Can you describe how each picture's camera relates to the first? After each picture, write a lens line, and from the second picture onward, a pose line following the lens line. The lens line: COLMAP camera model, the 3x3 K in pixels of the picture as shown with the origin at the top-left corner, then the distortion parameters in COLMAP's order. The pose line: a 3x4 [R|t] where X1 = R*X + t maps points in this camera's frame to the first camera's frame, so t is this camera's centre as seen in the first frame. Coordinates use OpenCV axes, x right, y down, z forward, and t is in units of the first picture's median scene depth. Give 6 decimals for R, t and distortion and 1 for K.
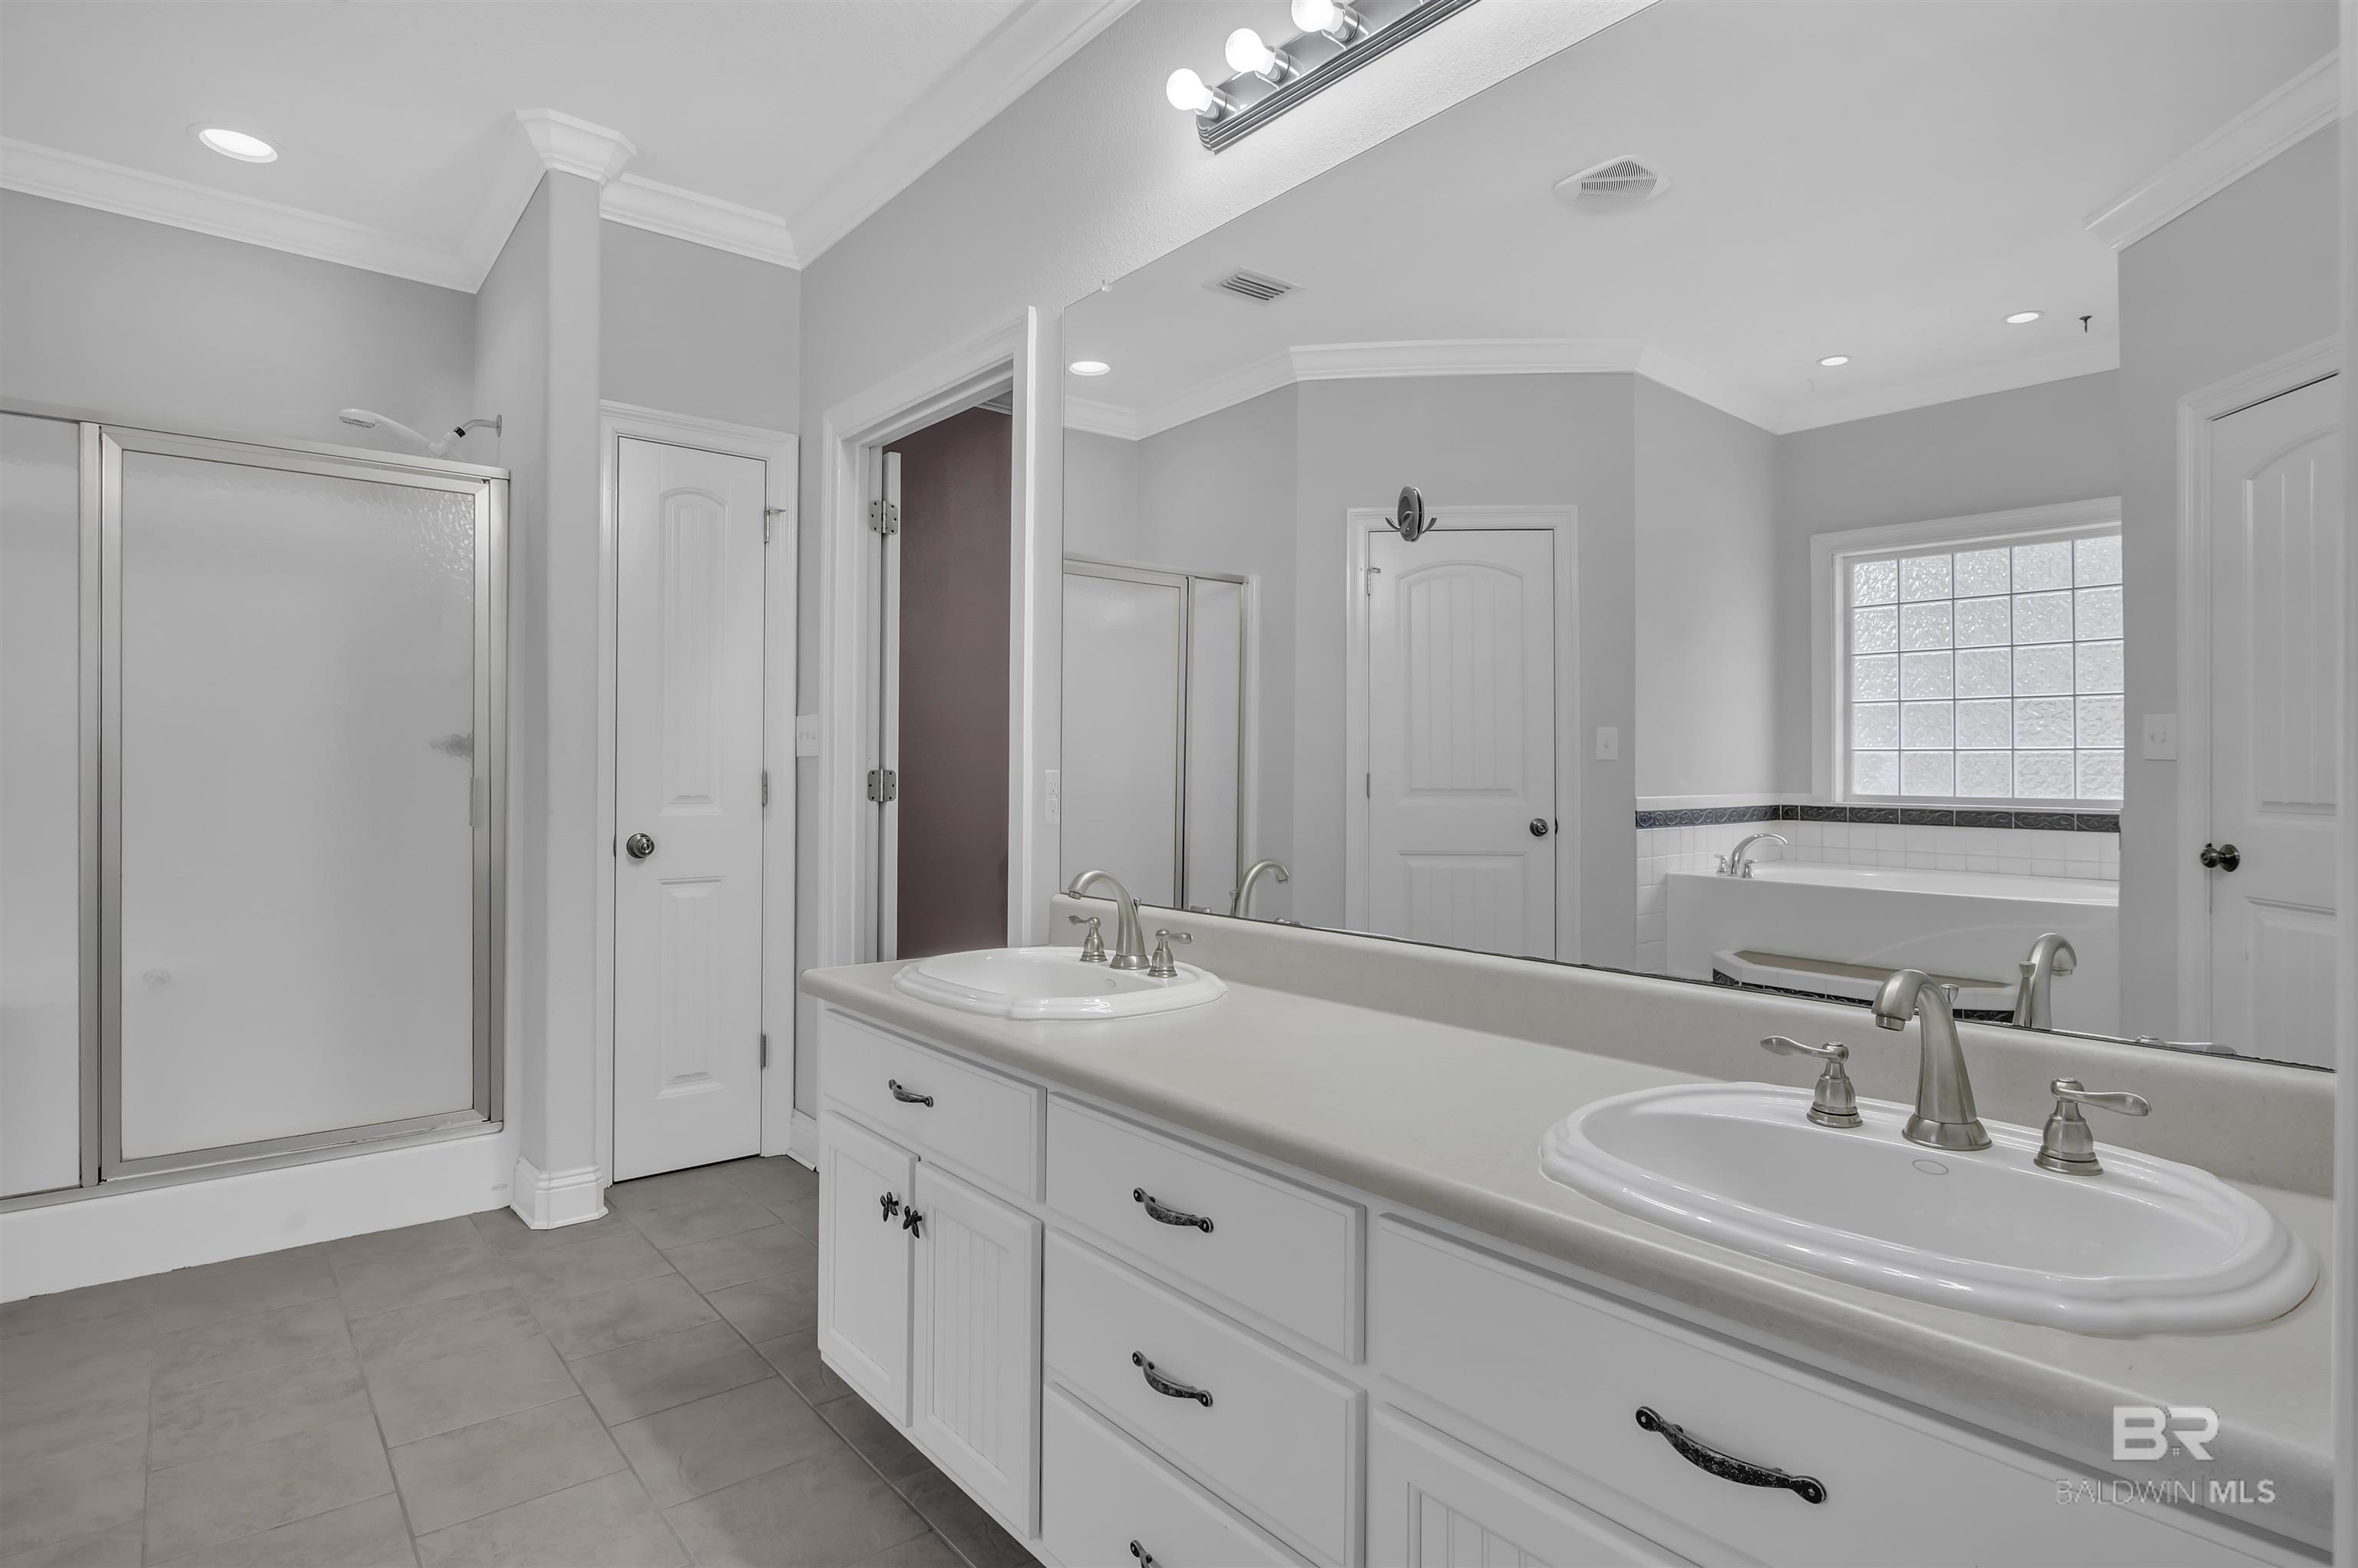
lens RADIAL K [[1210.0, 0, 1185.1], [0, 1210.0, 772.7], [0, 0, 1]] dist [-0.005591, -0.000243]
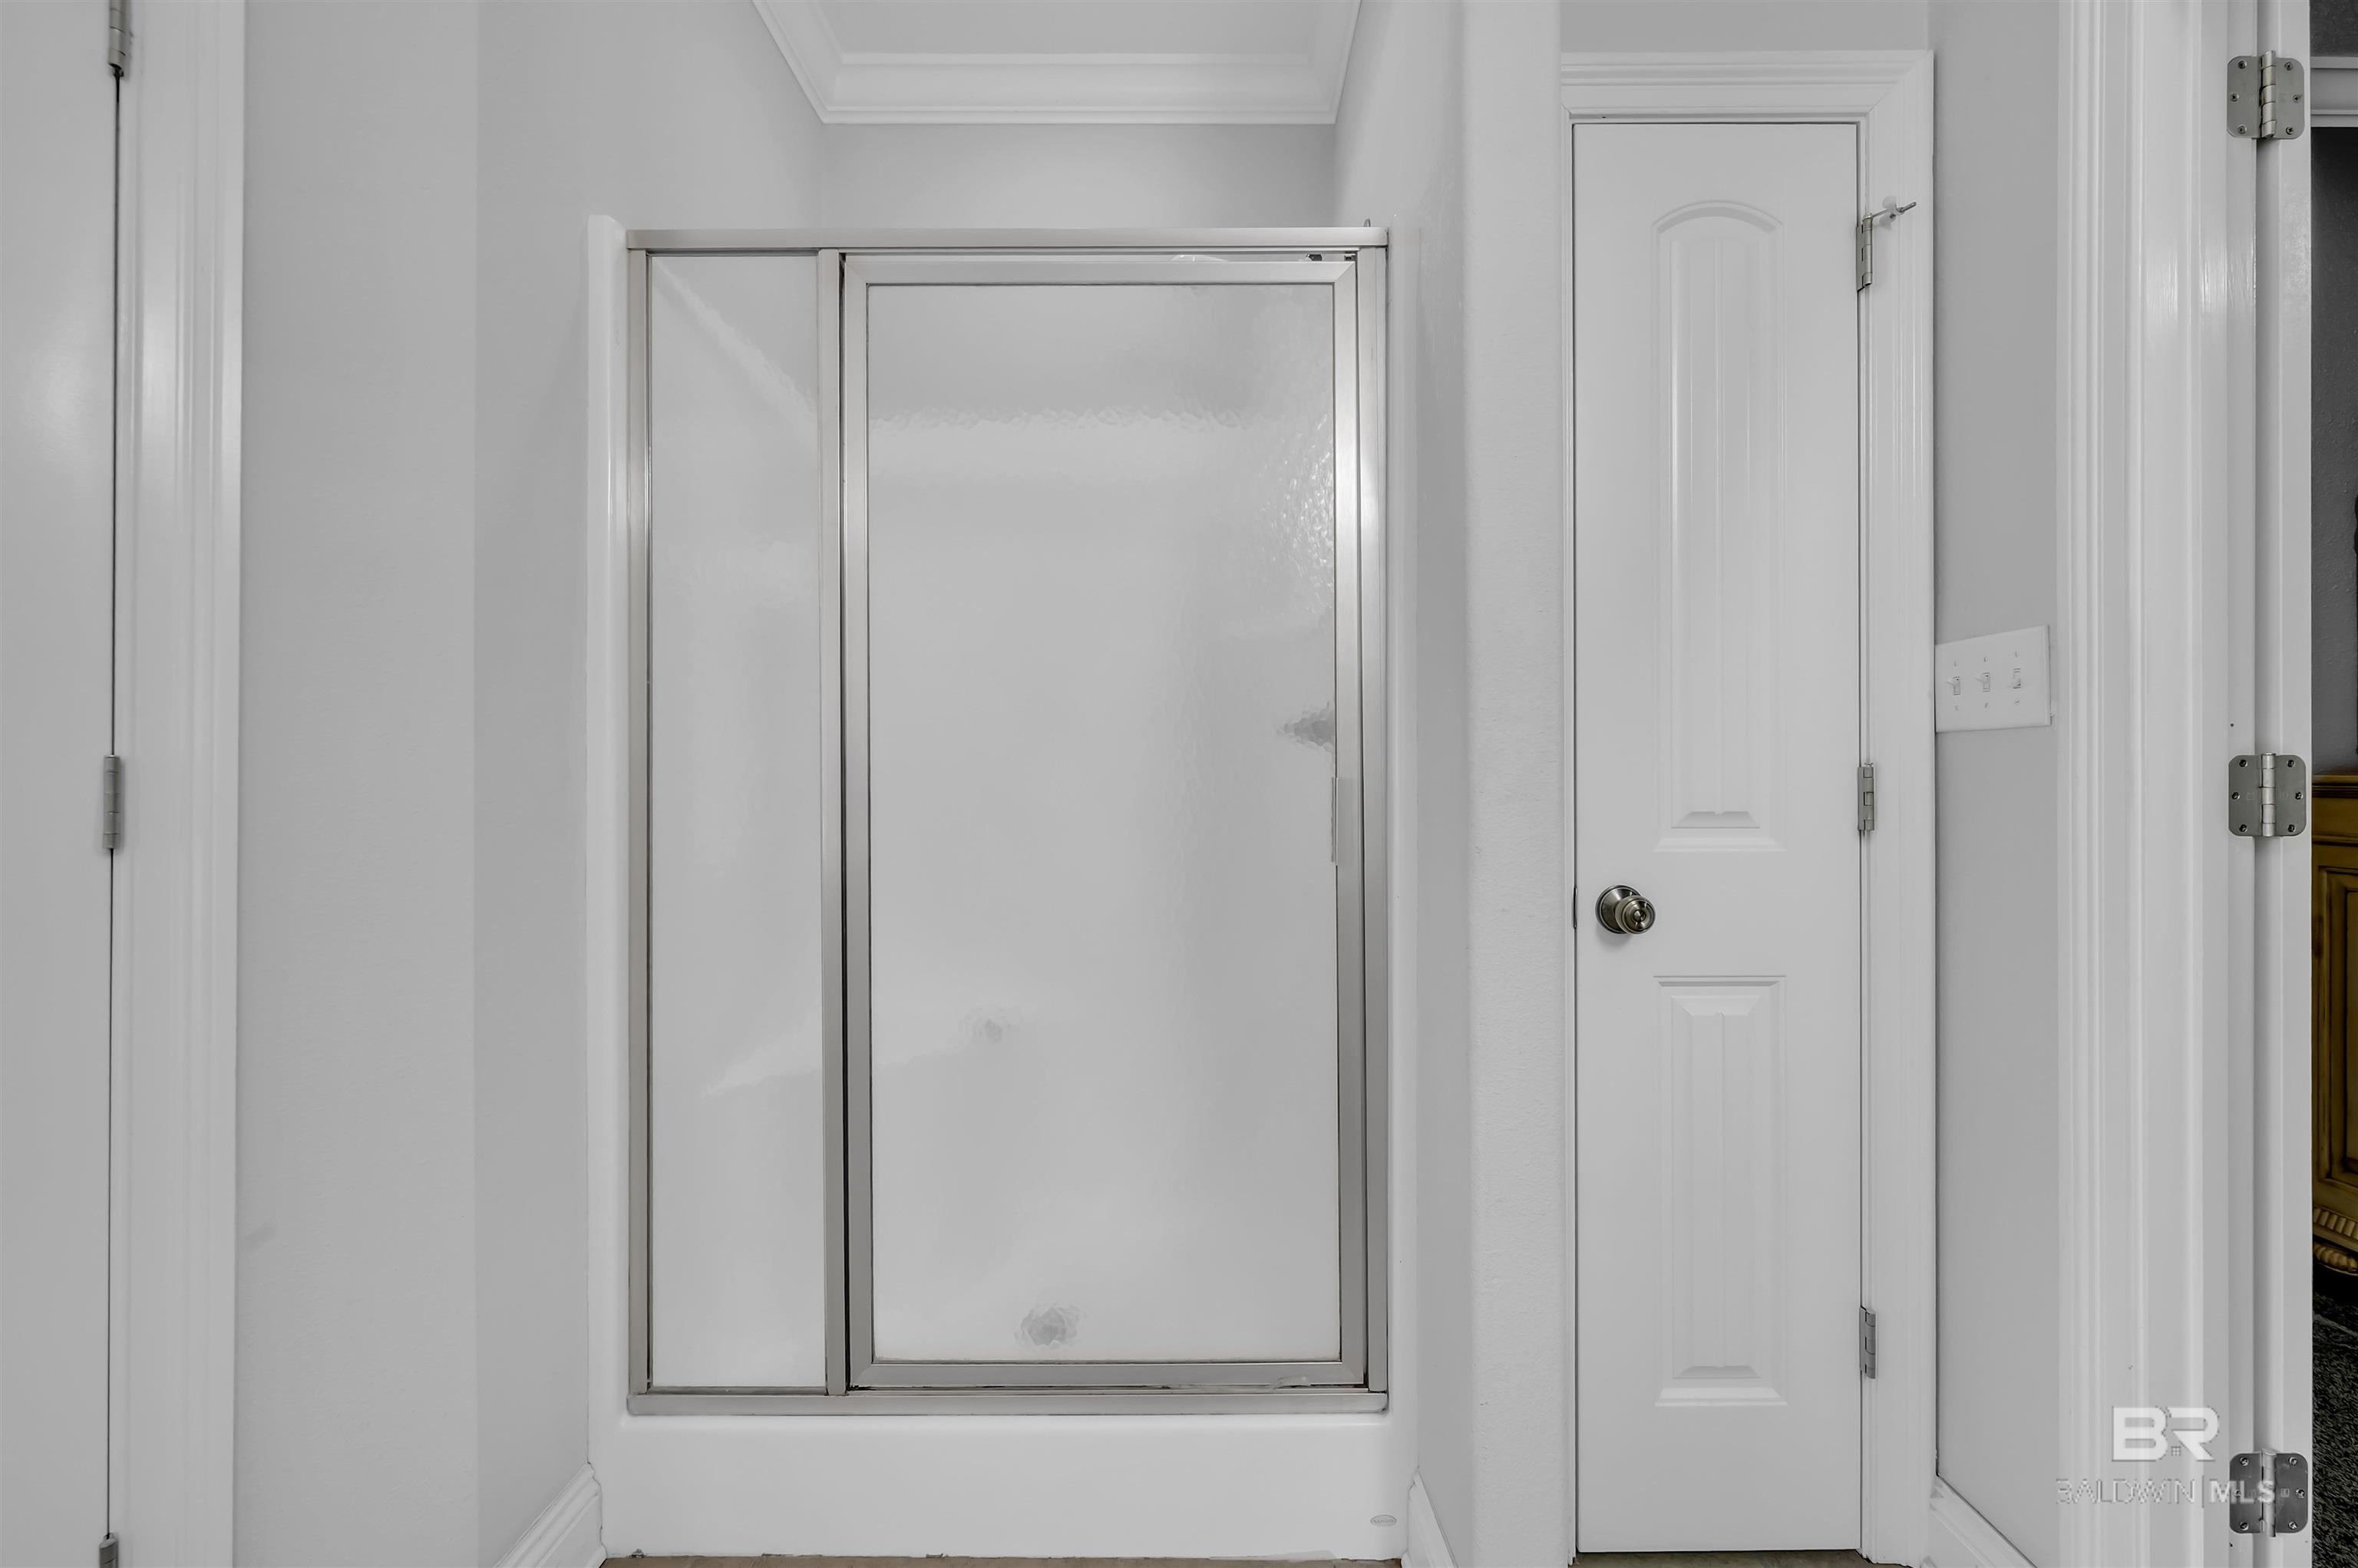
lens RADIAL K [[1011.2, 0, 1179.0], [0, 1011.2, 784.0], [0, 0, 1]] dist [-0.000863, 0.000154]
pose [[0.773727, -0.001978, -0.633517, -0.302764], [0.008528, 0.999937, 0.007294, 0.002254], [0.633462, -0.011046, 0.773695, 0.512705]]
